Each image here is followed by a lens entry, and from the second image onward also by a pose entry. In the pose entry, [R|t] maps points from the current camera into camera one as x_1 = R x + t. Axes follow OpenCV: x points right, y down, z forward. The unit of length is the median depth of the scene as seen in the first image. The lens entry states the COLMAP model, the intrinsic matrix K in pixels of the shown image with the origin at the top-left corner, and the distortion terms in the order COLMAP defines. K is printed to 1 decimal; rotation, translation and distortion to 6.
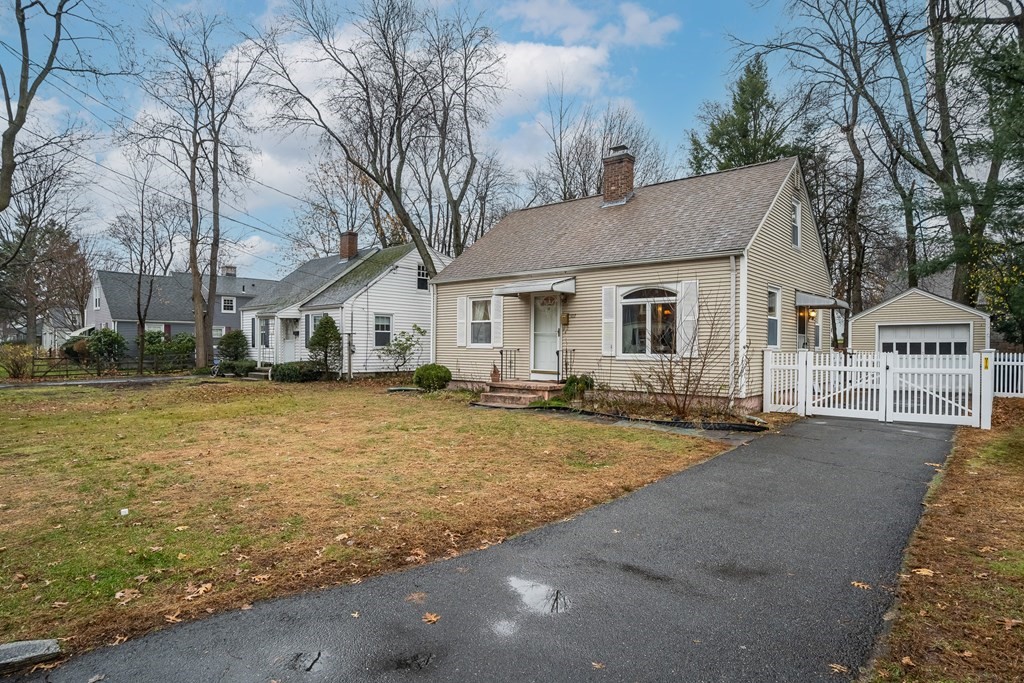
lens RADIAL K [[549.9, 0, 537.9], [0, 549.9, 338.4], [0, 0, 1]] dist [-0.001832, 0.000016]
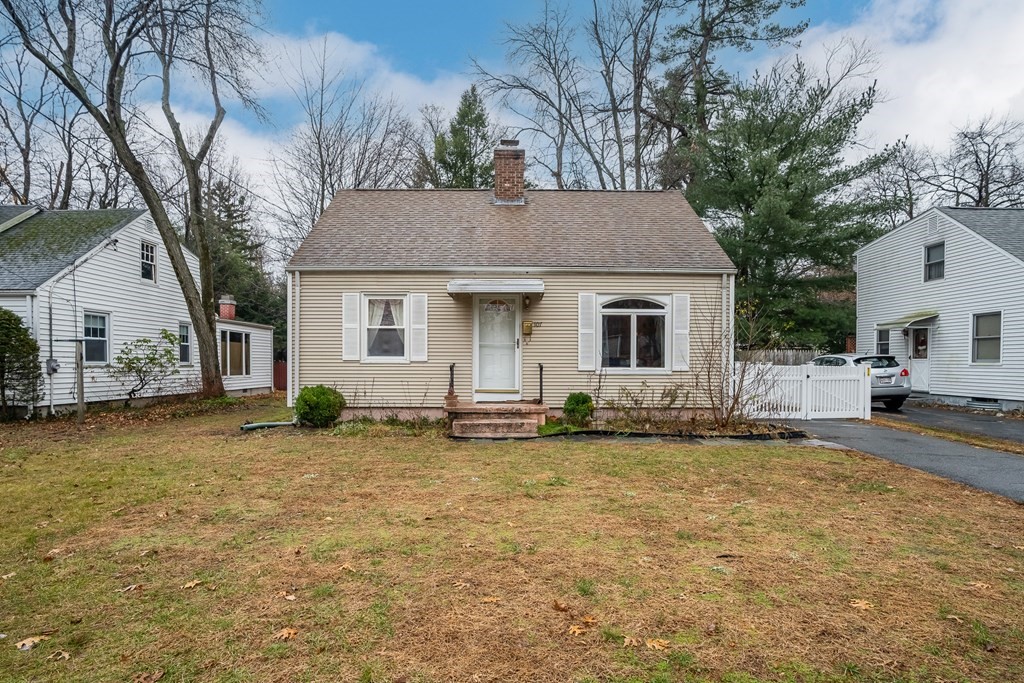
lens RADIAL K [[539.2, 0, 507.7], [0, 539.2, 366.0], [0, 0, 1]] dist [-0.063473, 0.029328]
pose [[0.779513, -0.006385, 0.626353, -0.471425], [-0.006905, 0.999800, 0.018786, 0.007703], [-0.626348, -0.018969, 0.779313, 0.352858]]
